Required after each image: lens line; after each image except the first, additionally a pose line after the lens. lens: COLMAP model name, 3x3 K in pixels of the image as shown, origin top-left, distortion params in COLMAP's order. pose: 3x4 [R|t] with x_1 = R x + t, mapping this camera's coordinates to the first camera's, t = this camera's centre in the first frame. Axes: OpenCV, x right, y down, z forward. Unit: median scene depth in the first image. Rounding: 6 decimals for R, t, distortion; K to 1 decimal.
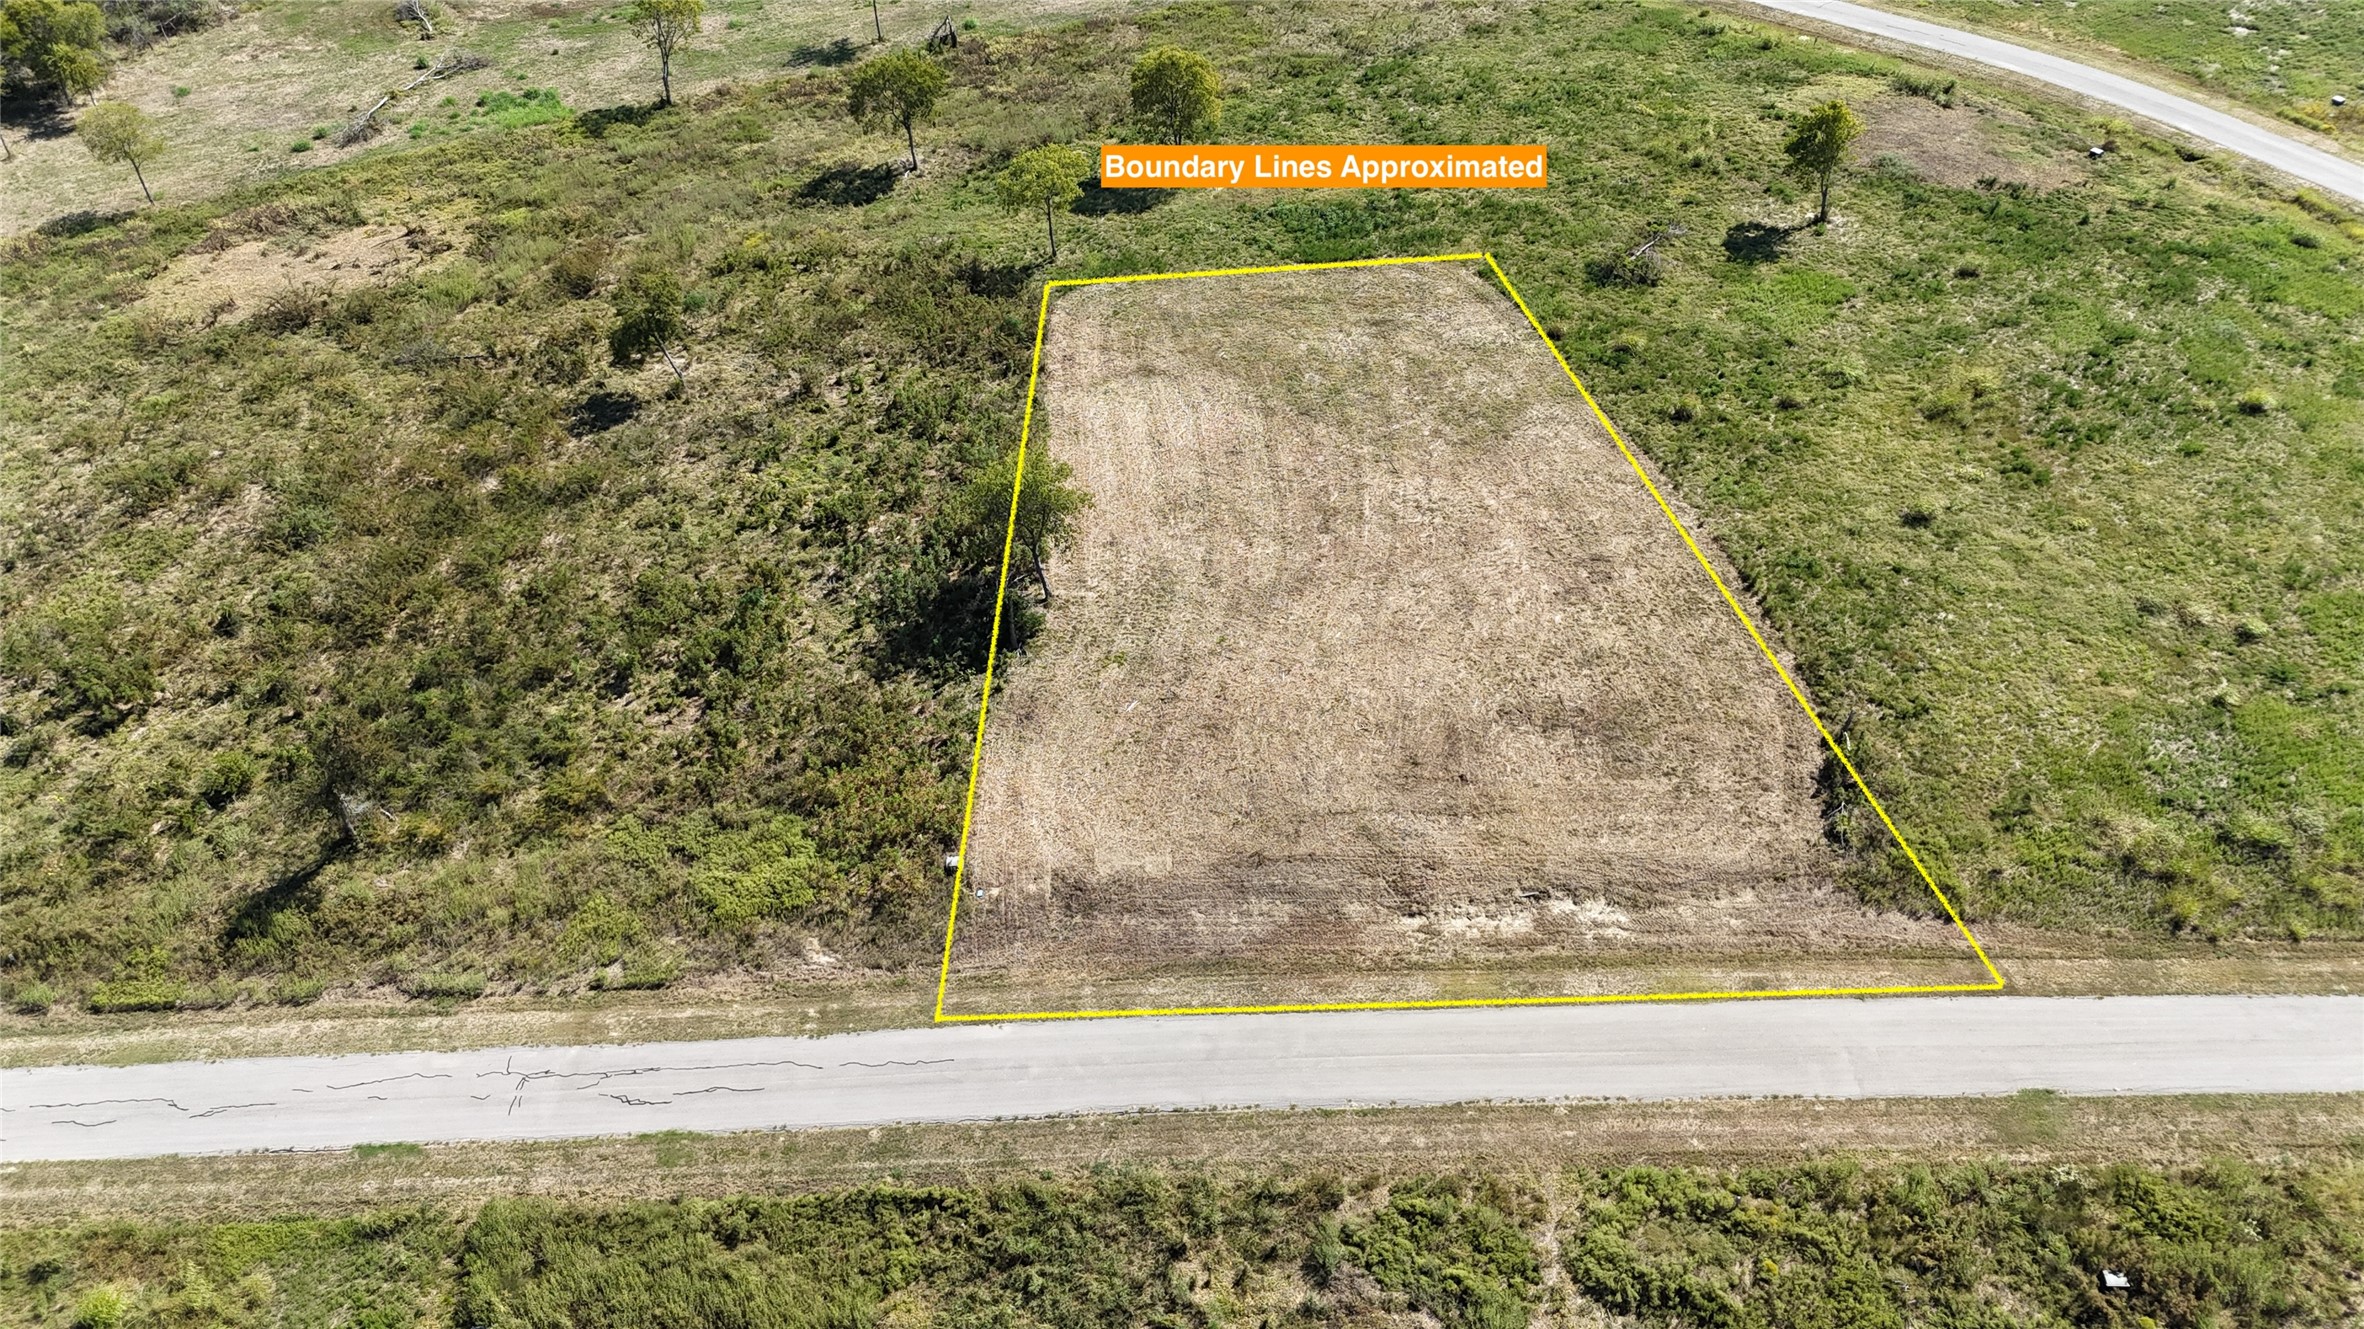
lens RADIAL K [[1718.1, 0, 1187.3], [0, 1718.1, 664.8], [0, 0, 1]] dist [0.061629, -0.048212]
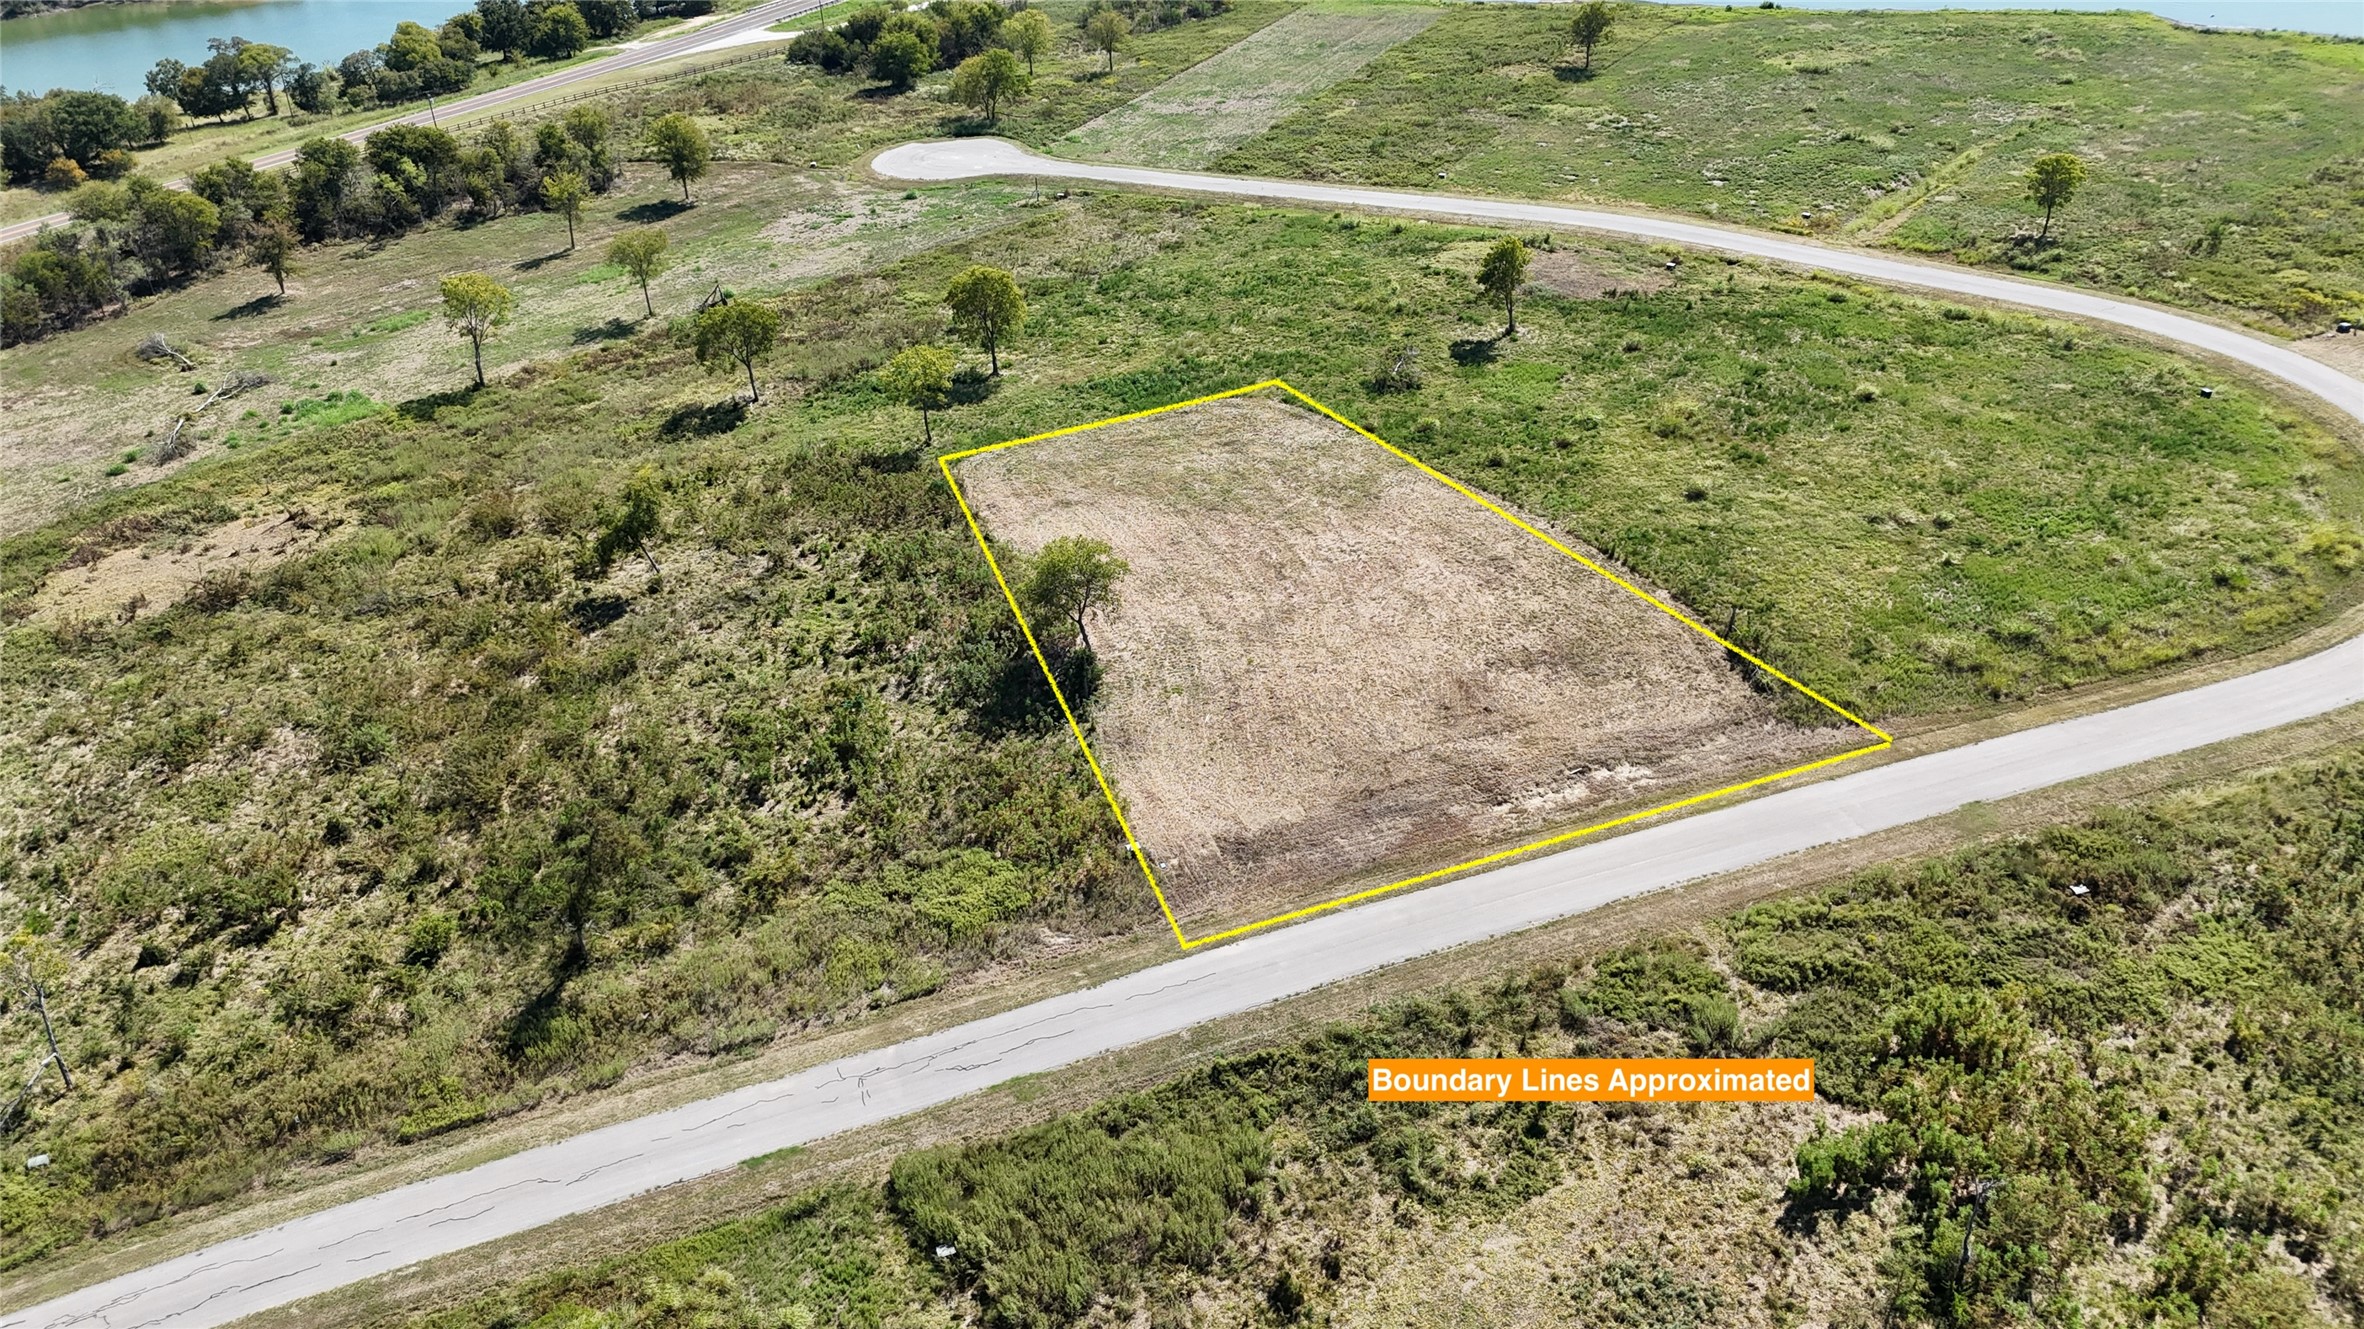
lens RADIAL K [[1718.1, 0, 1172.5], [0, 1718.1, 665.7], [0, 0, 1]] dist [0.061629, -0.048212]
pose [[0.944722, -0.176354, 0.276406, -0.363678], [0.221637, 0.964734, -0.142003, 0.146898], [-0.241616, 0.195415, 0.950492, -0.143084]]
